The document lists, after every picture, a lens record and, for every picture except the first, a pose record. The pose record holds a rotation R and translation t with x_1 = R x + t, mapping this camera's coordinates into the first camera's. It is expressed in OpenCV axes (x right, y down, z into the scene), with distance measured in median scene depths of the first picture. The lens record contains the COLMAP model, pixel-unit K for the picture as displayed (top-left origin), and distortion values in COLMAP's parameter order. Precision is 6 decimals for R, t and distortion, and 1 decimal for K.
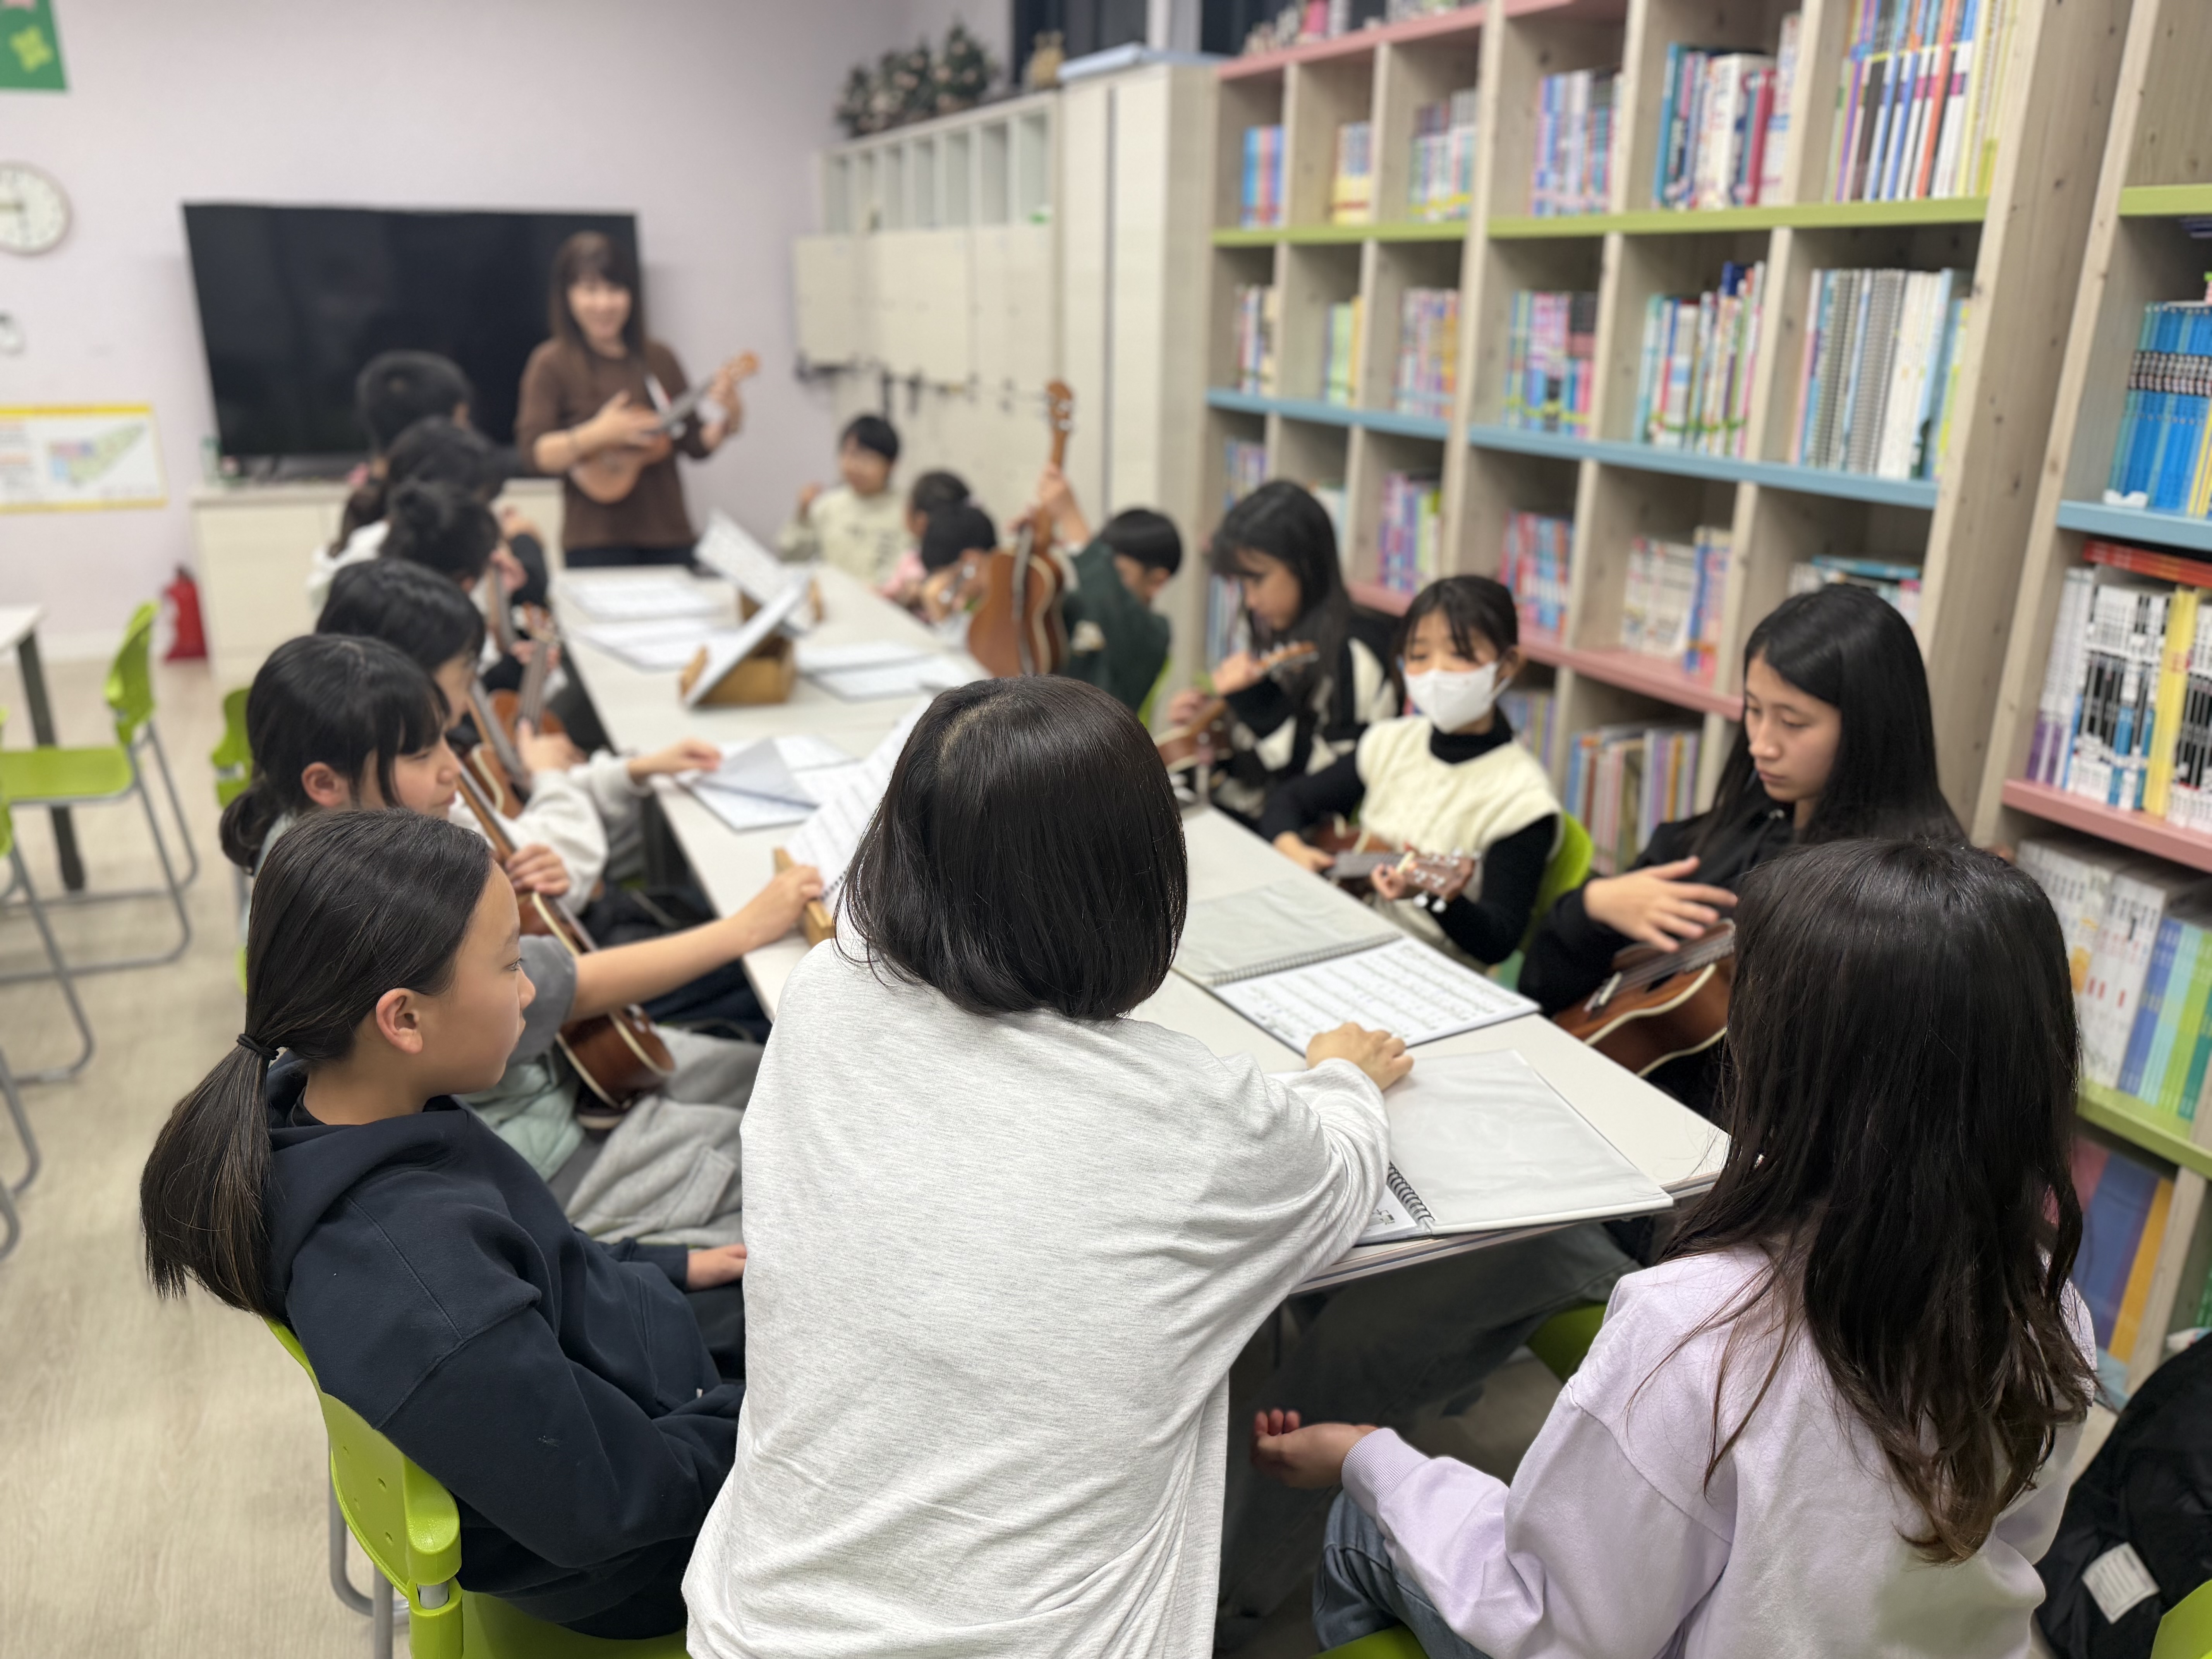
lens RADIAL K [[1610.2, 0, 1106.0], [0, 1610.2, 829.5], [0, 0, 1]] dist [-0.006888, -0.032474]
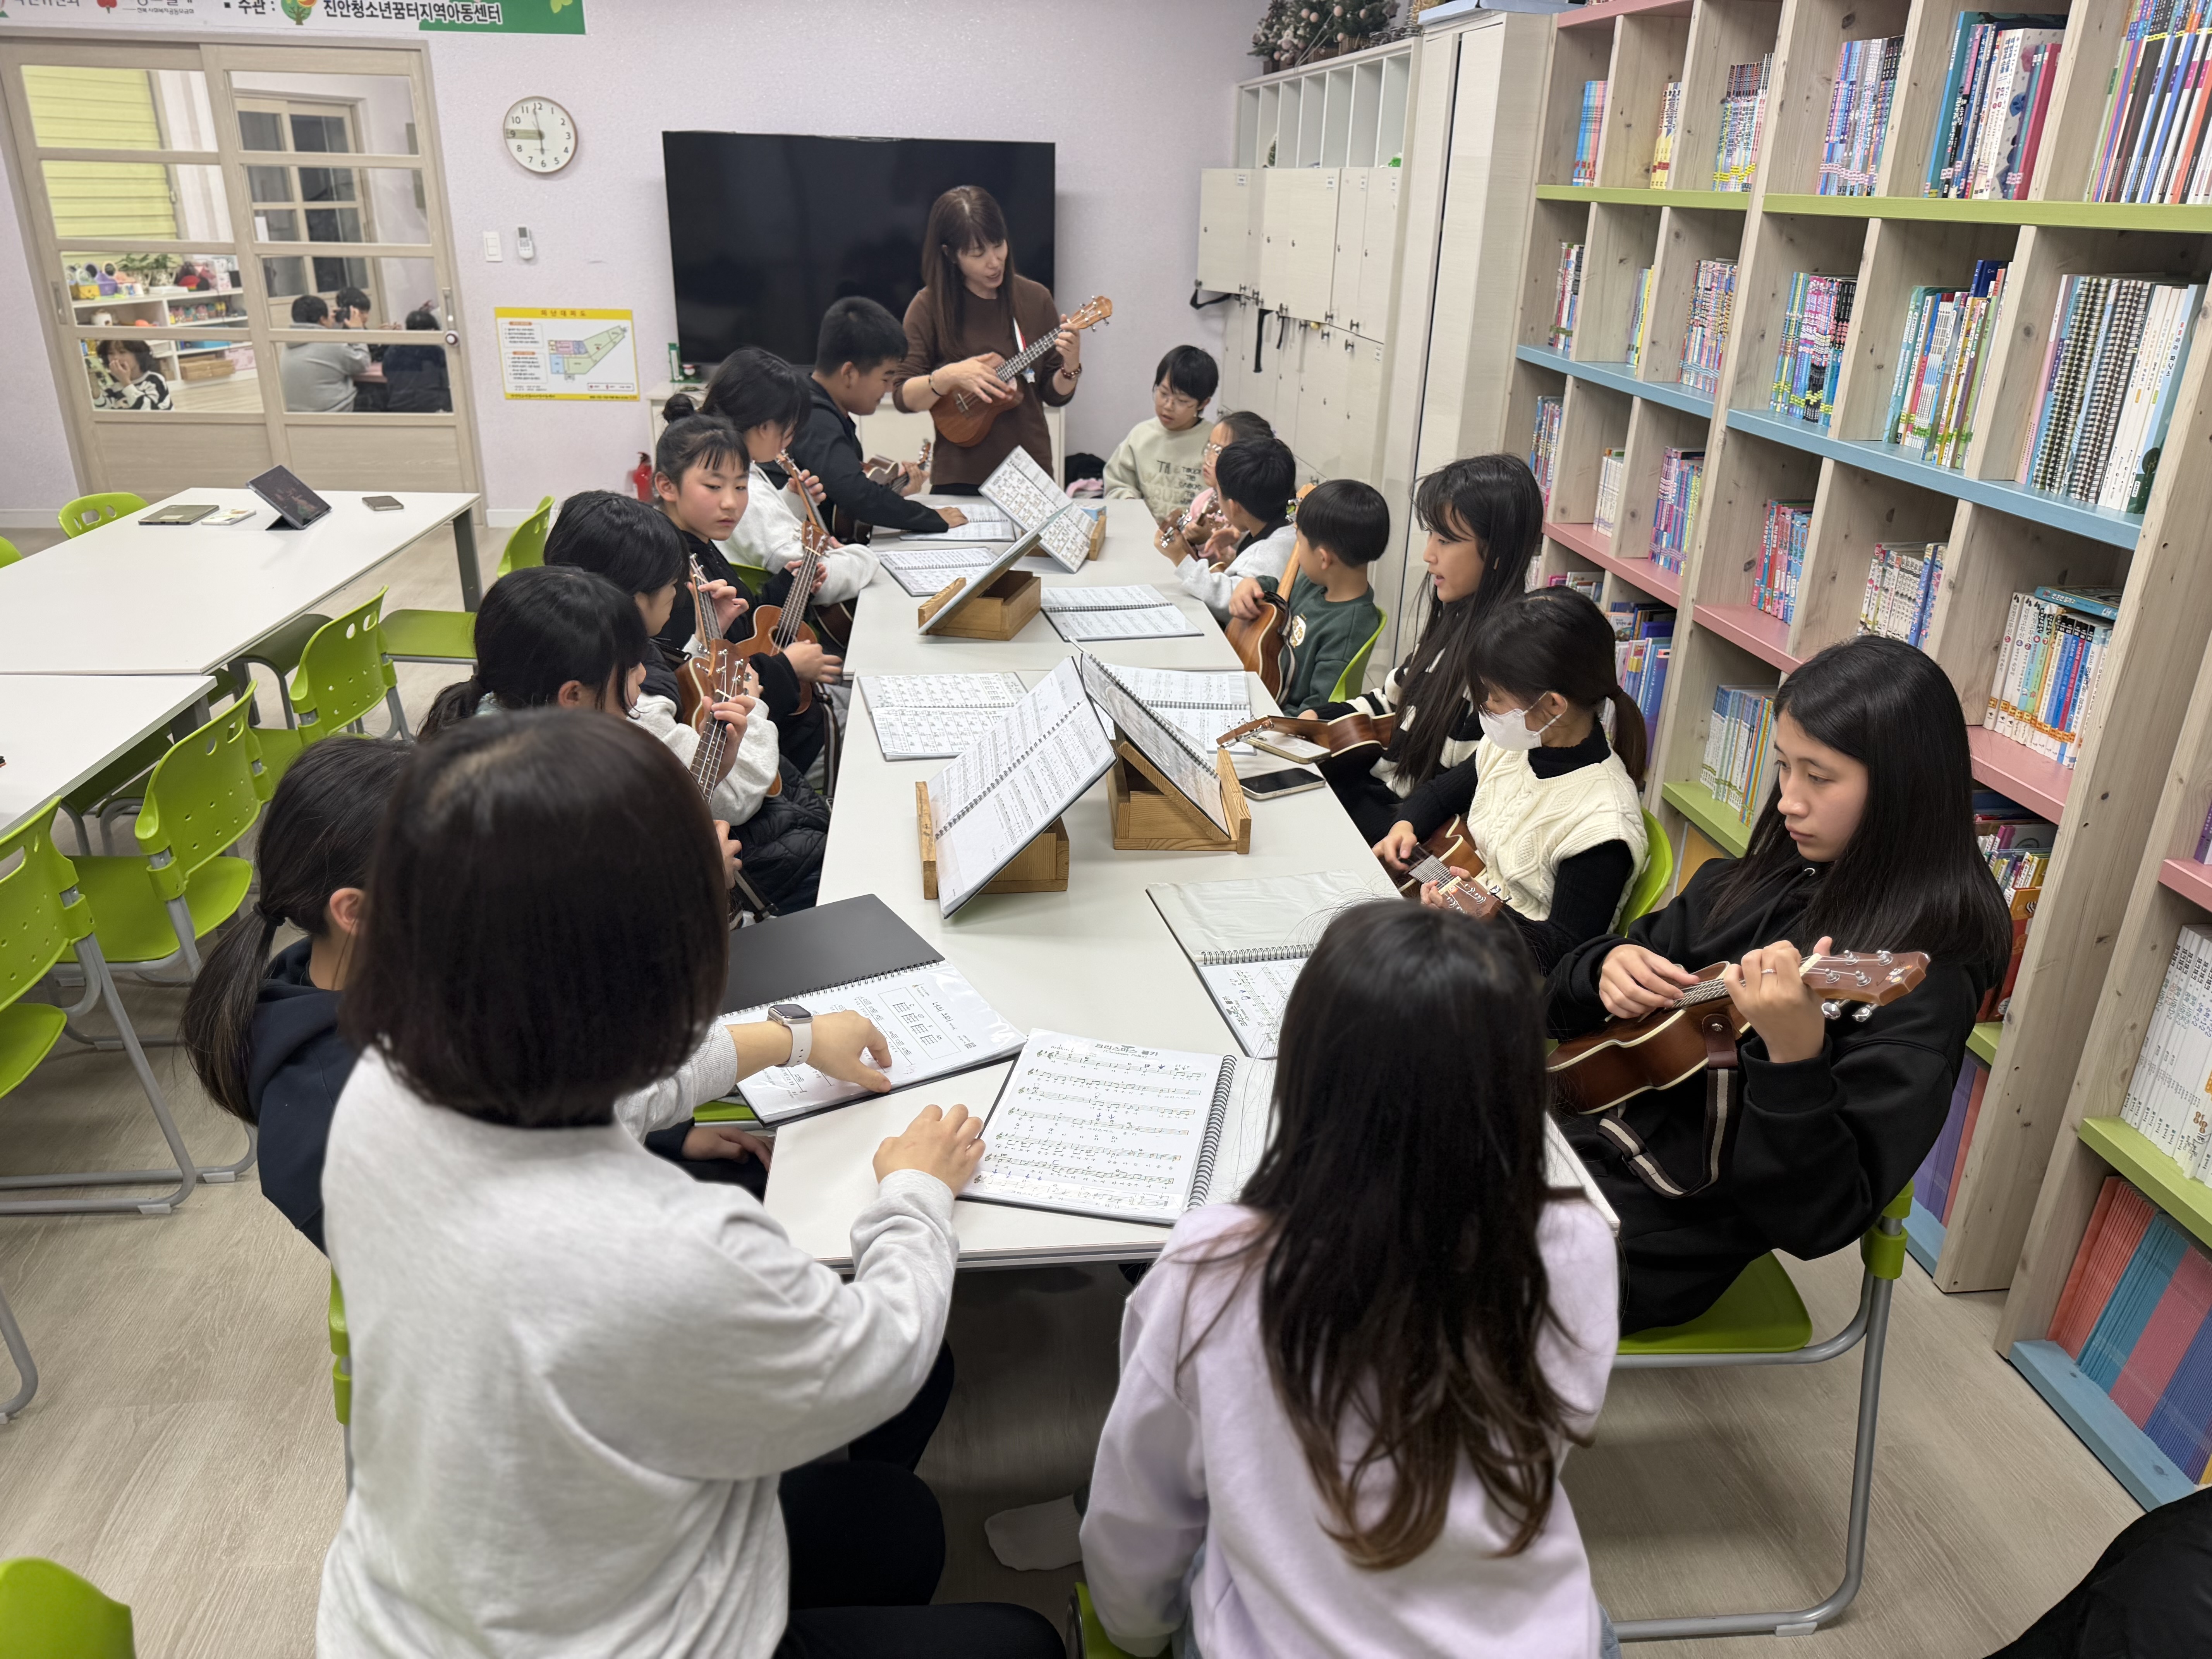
lens RADIAL K [[1560.2, 0, 1106.0], [0, 1560.2, 829.5], [0, 0, 1]] dist [-0.029183, 0.000474]
pose [[0.954590, 0.123415, -0.271160, 0.179395], [-0.105309, 0.991185, 0.080394, -0.044505], [0.278691, -0.048187, 0.959171, -0.003508]]
